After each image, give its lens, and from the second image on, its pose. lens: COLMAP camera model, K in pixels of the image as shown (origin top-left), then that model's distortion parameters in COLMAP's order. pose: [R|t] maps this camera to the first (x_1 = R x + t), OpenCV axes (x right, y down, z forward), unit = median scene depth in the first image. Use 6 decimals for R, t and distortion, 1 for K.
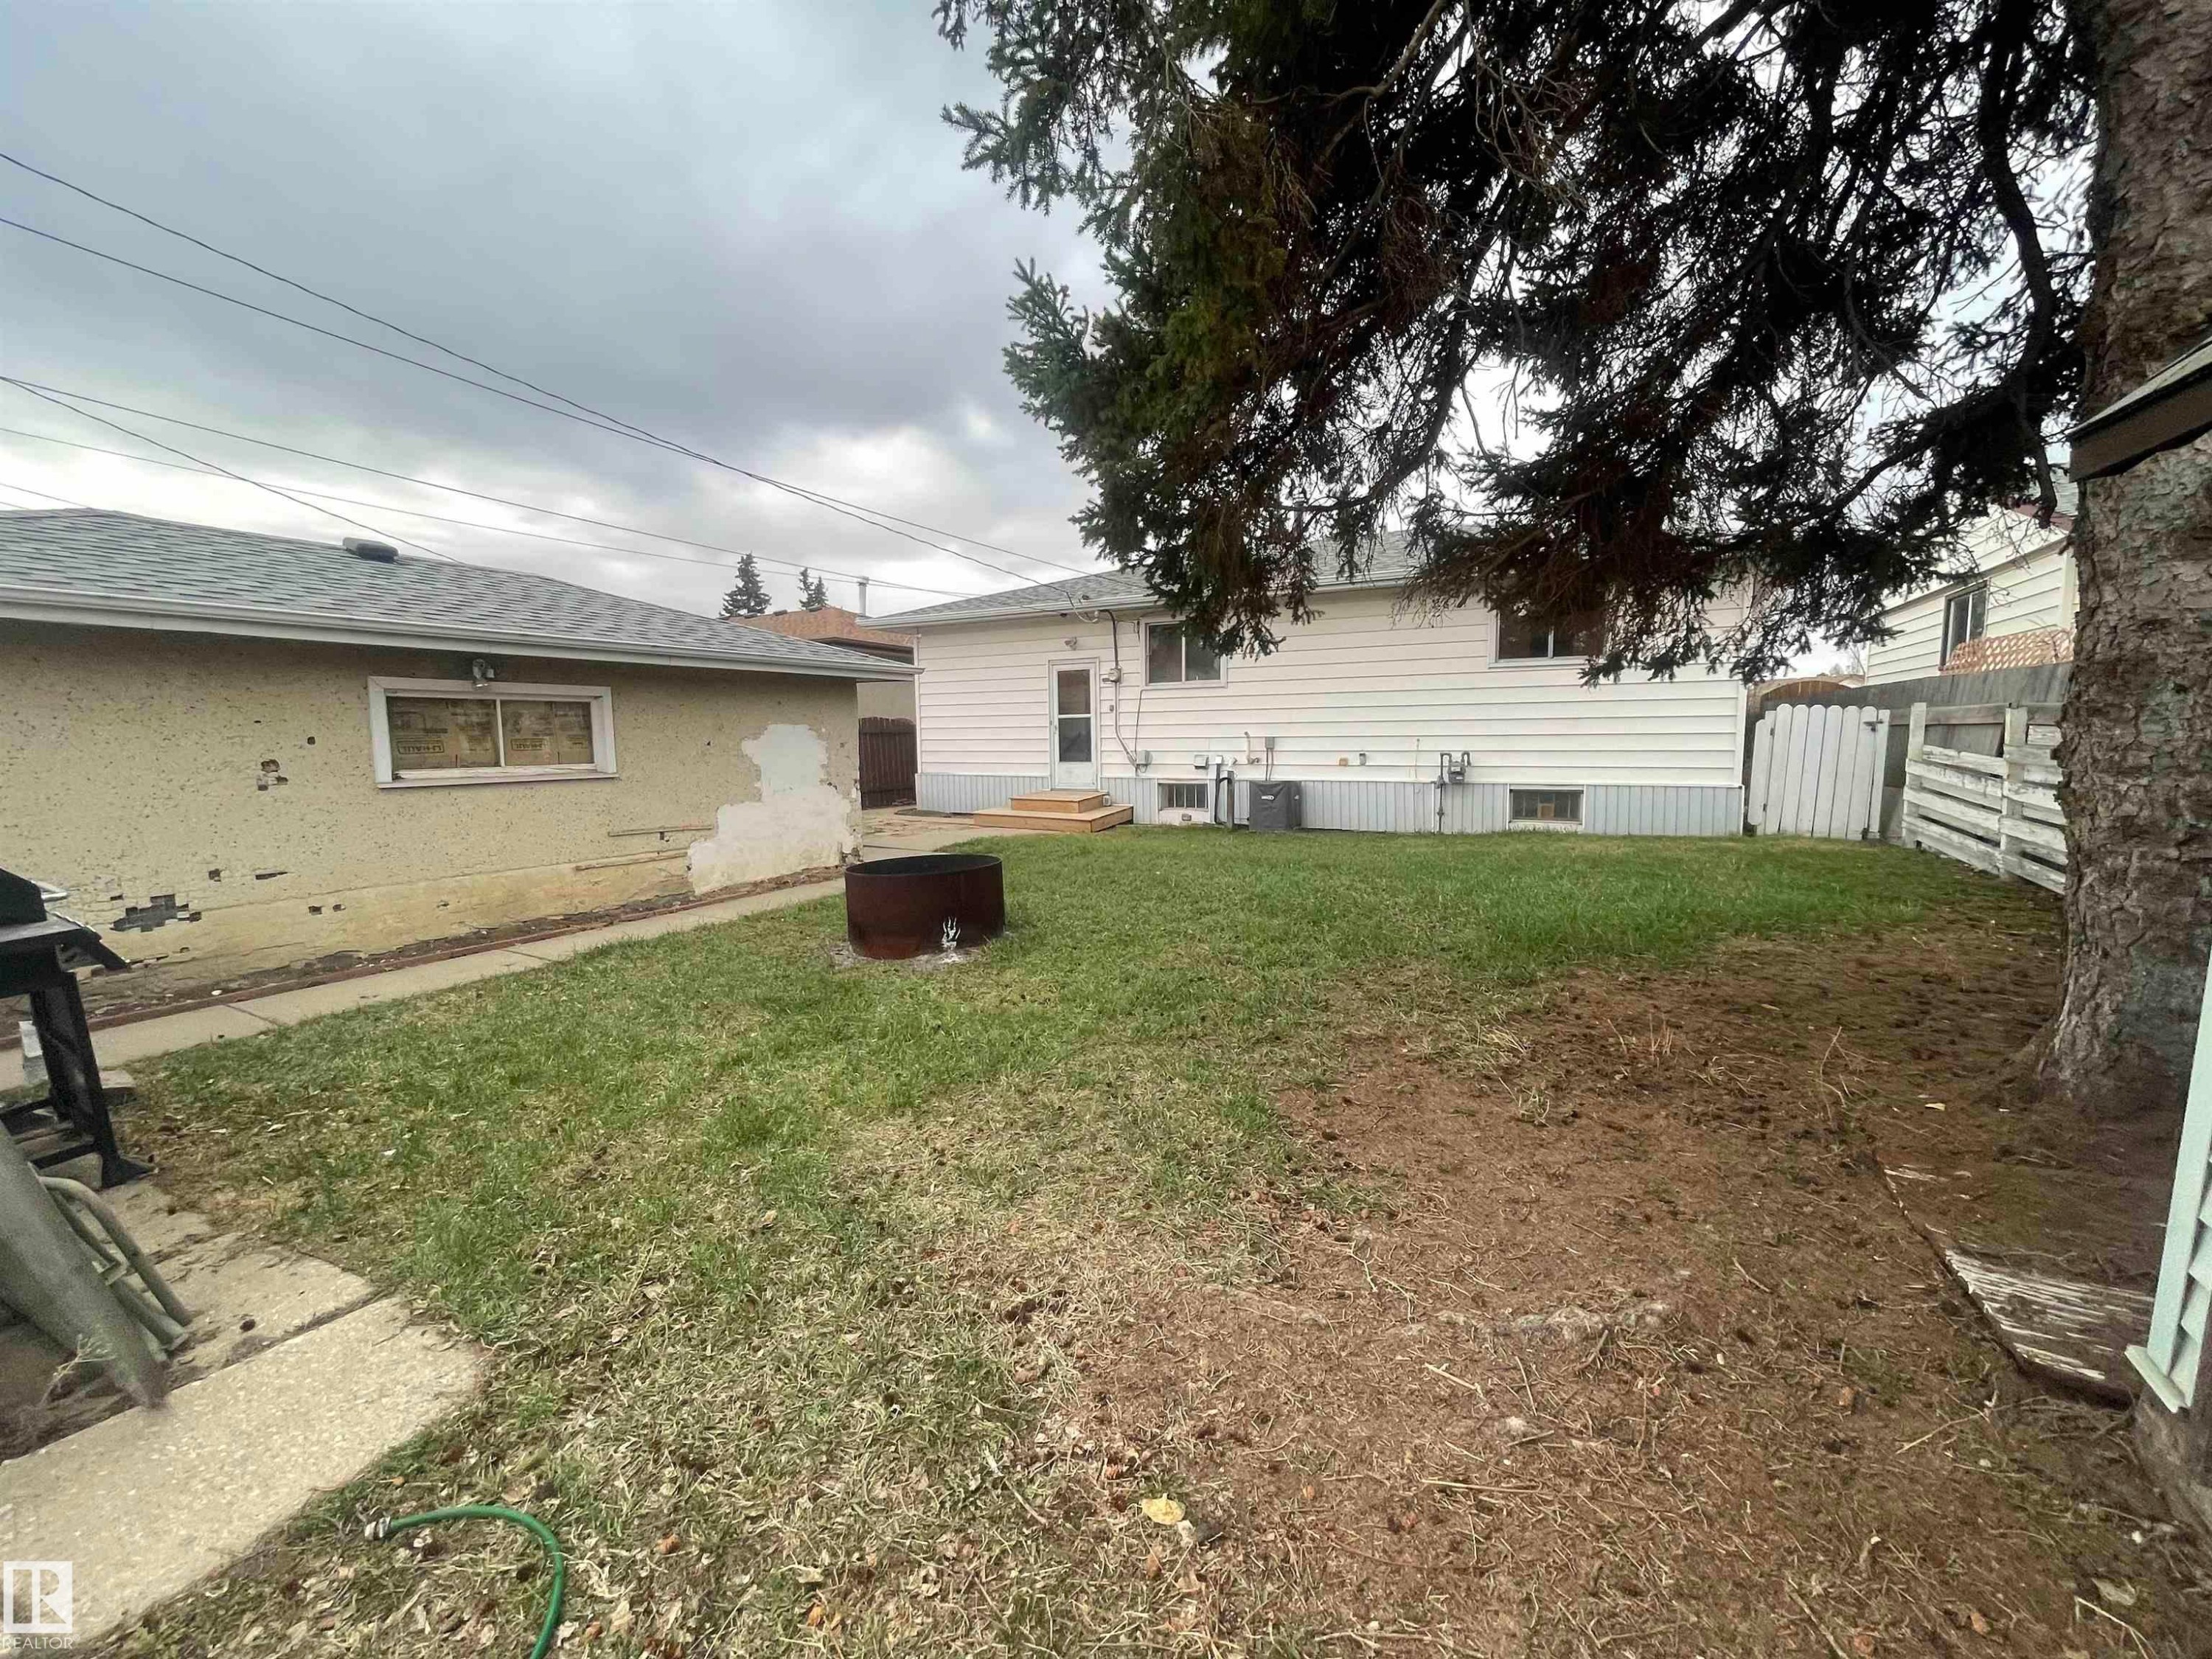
lens RADIAL K [[898.0, 0, 1102.9], [0, 898.0, 827.8], [0, 0, 1]] dist [-0.000613, -0.000156]
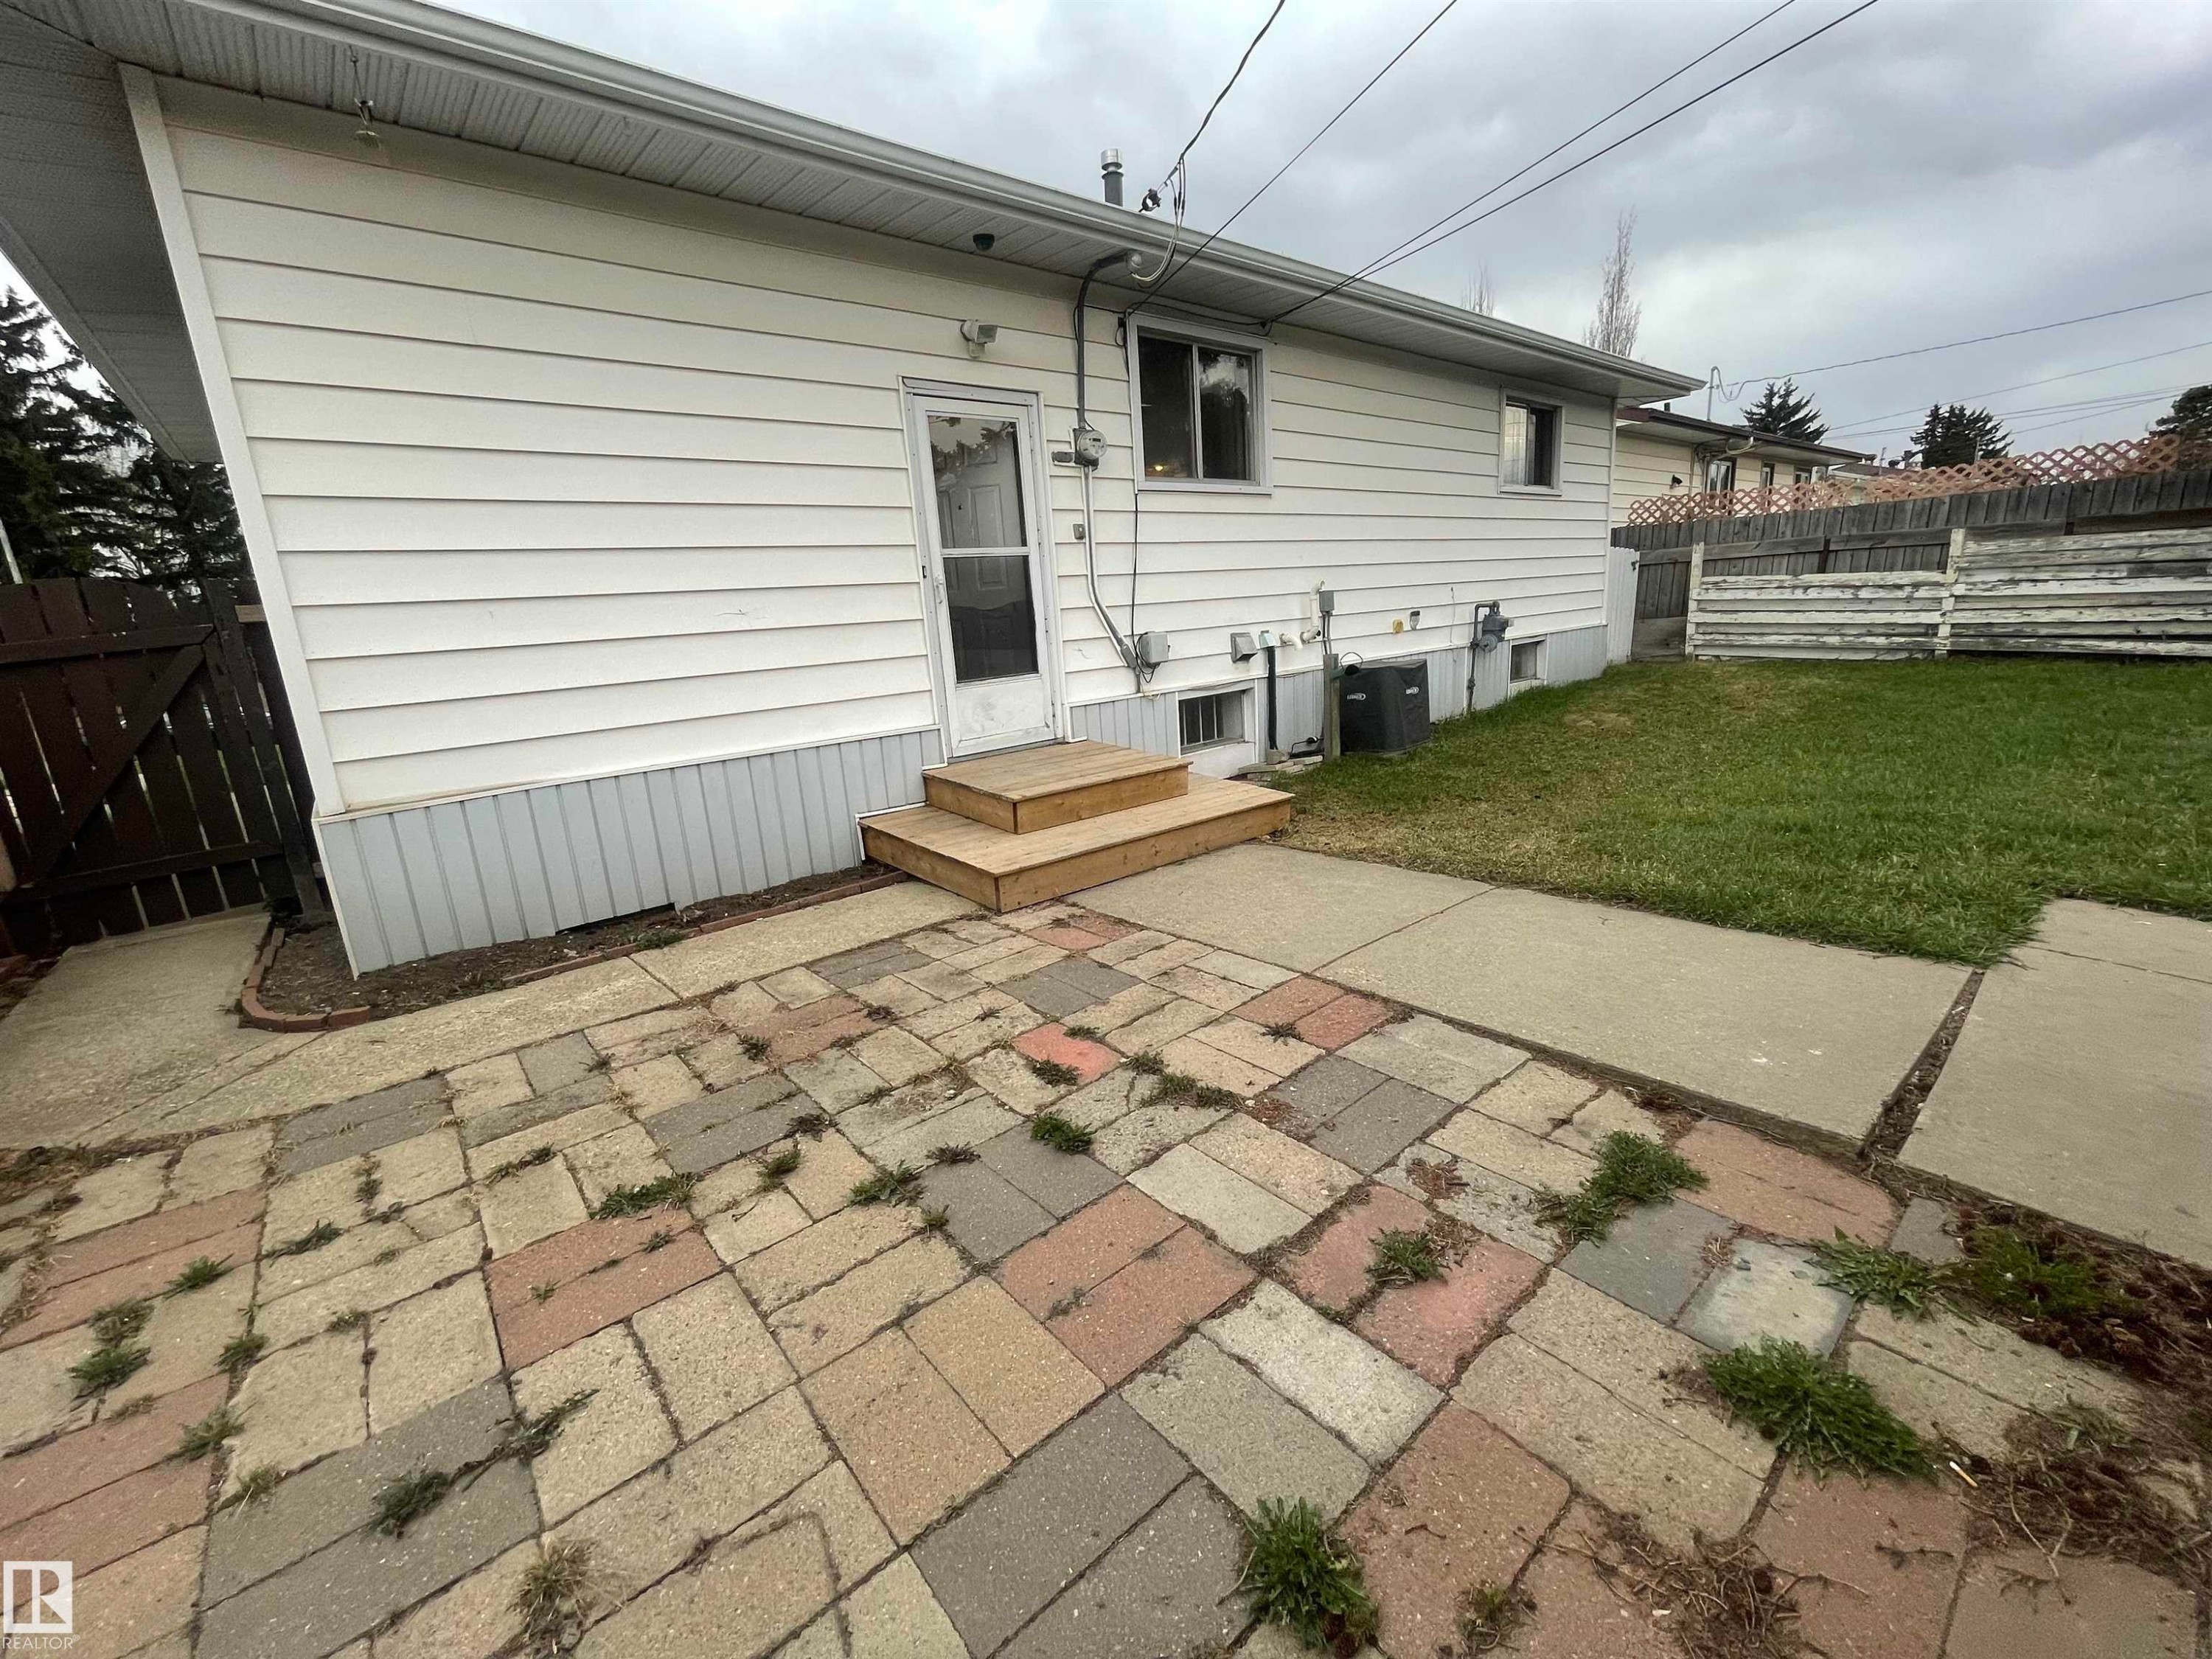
lens RADIAL K [[898.0, 0, 1100.7], [0, 898.0, 815.6], [0, 0, 1]] dist [-0.000613, -0.000156]
pose [[0.363378, -0.221657, 0.904889, -0.938063], [0.160924, 0.971619, 0.173380, -0.190413], [-0.917638, 0.082616, 0.388735, 2.072258]]
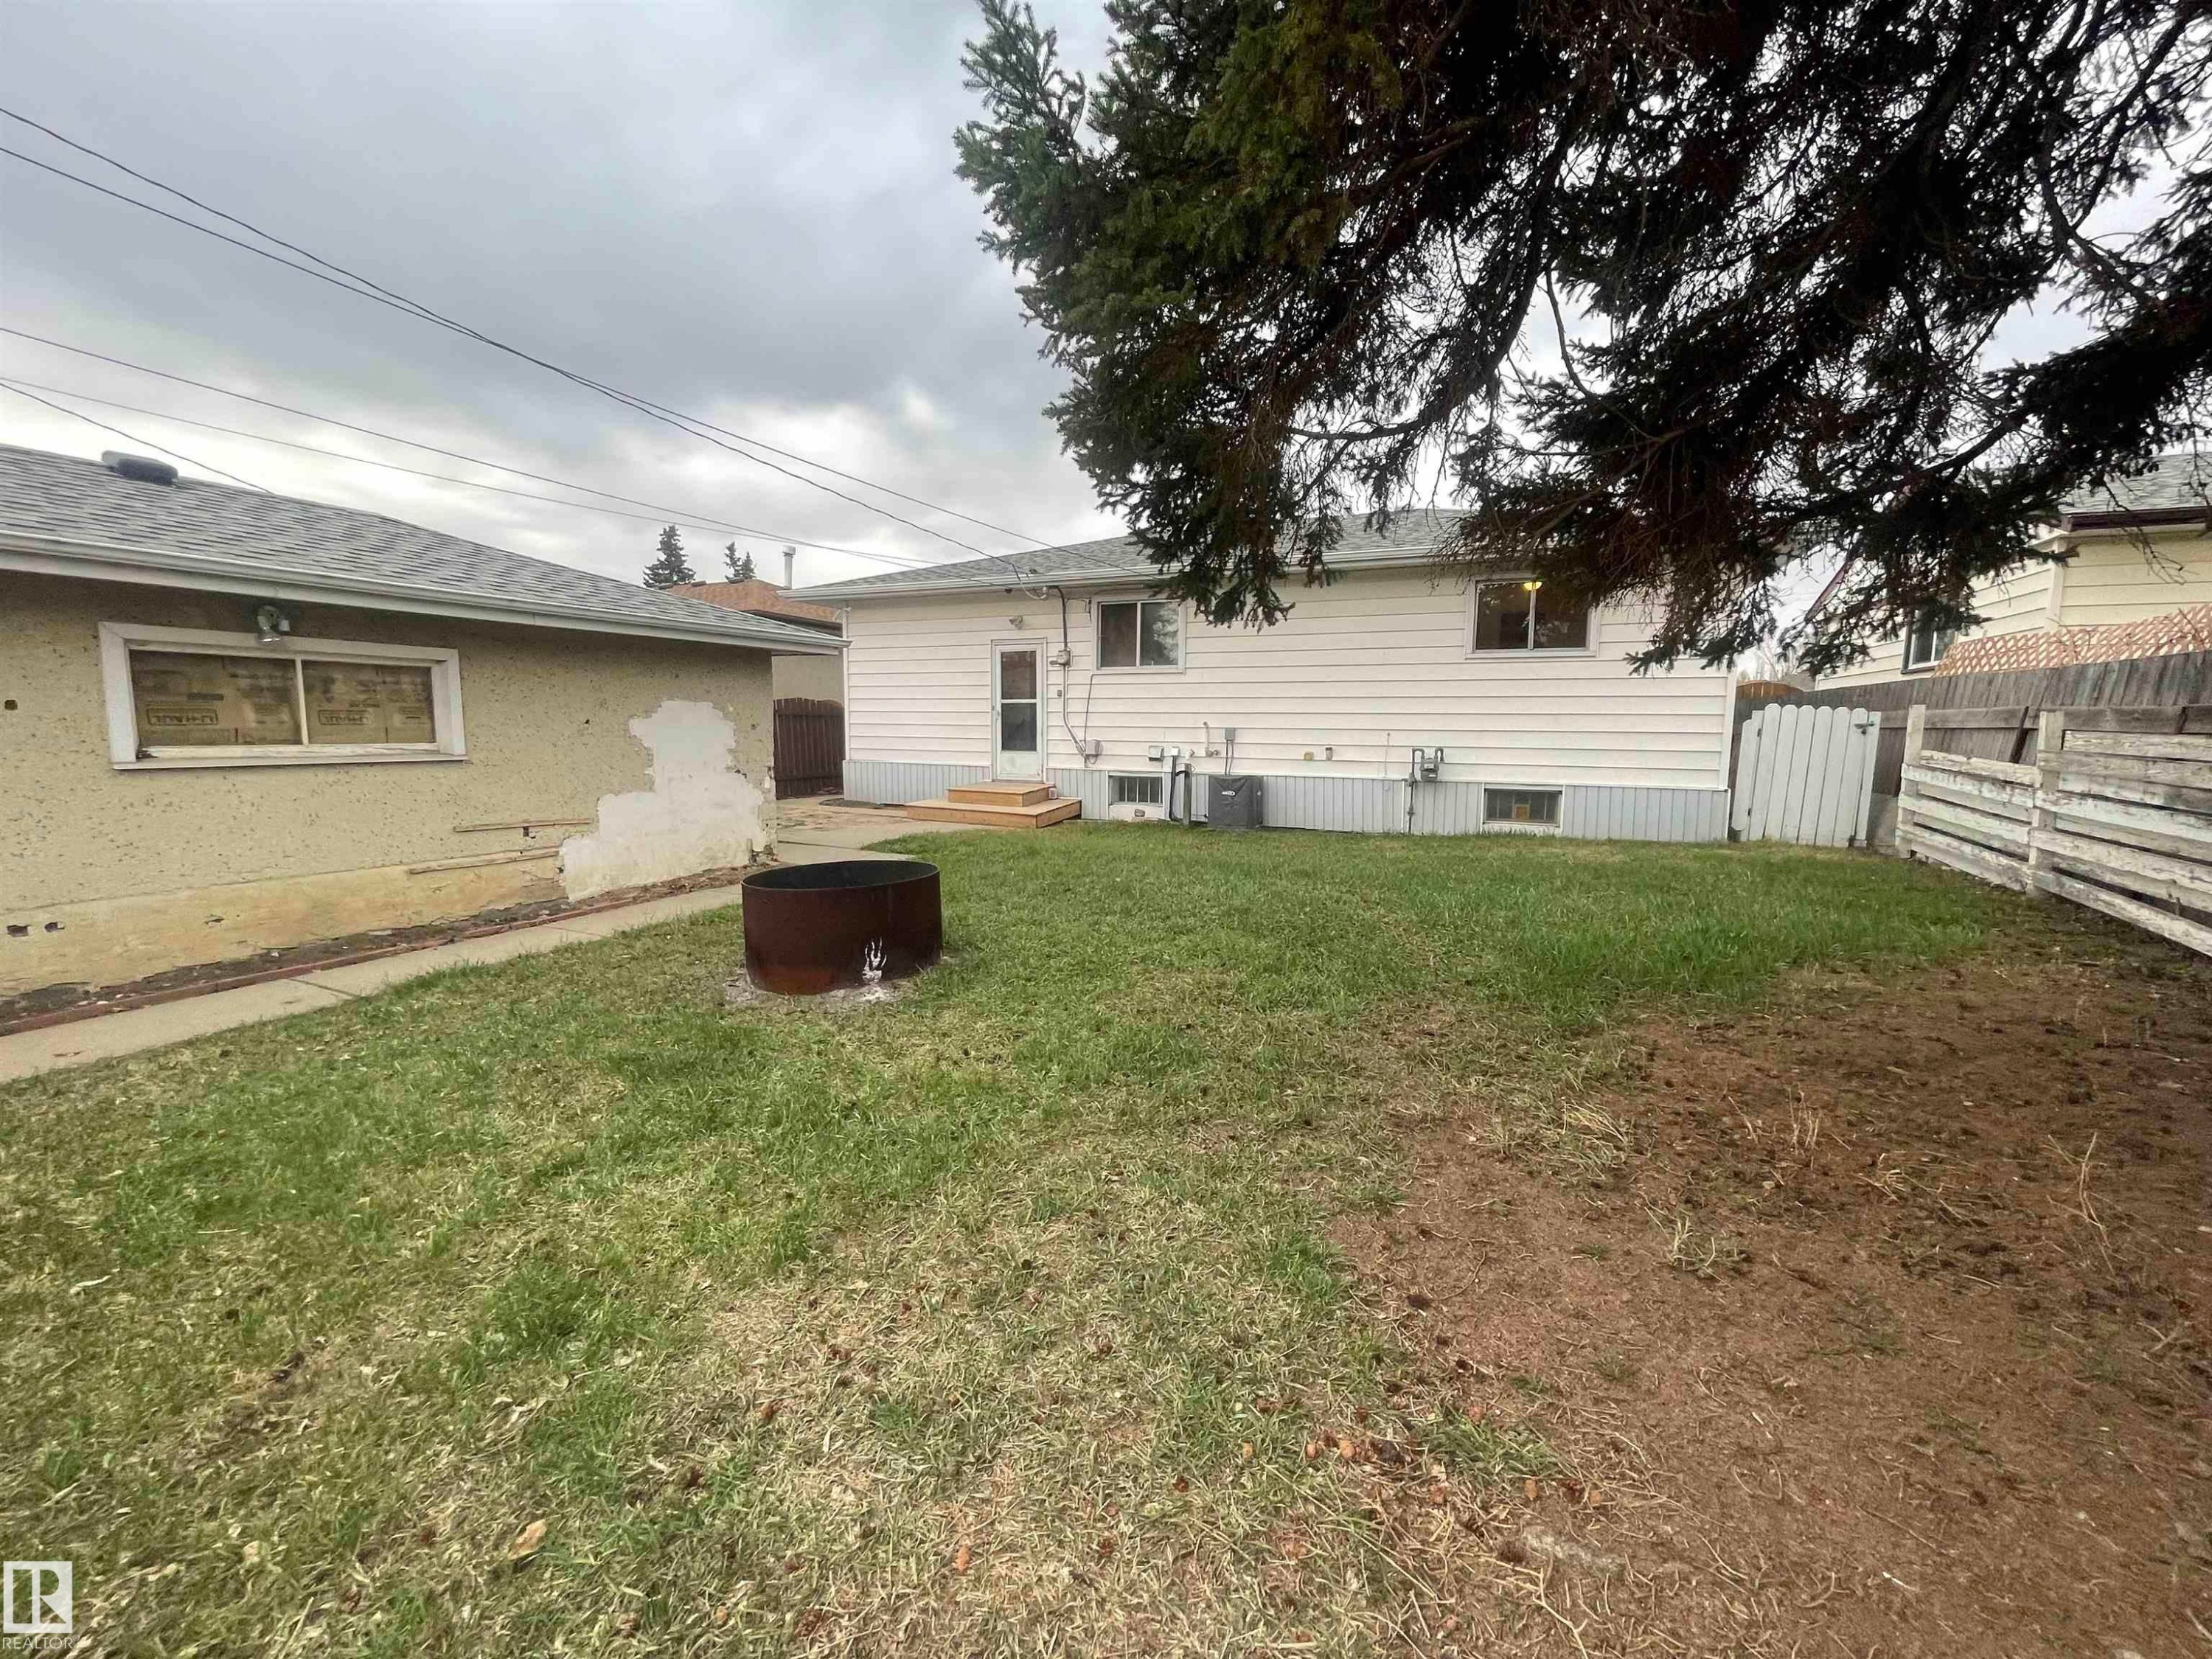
lens RADIAL K [[898.0, 0, 1102.7], [0, 898.0, 822.3], [0, 0, 1]] dist [-0.000613, -0.000156]
pose [[0.997395, 0.012529, 0.071037, -0.024063], [-0.012925, 0.999903, 0.005110, -0.014254], [-0.070966, -0.006014, 0.997461, 0.180911]]
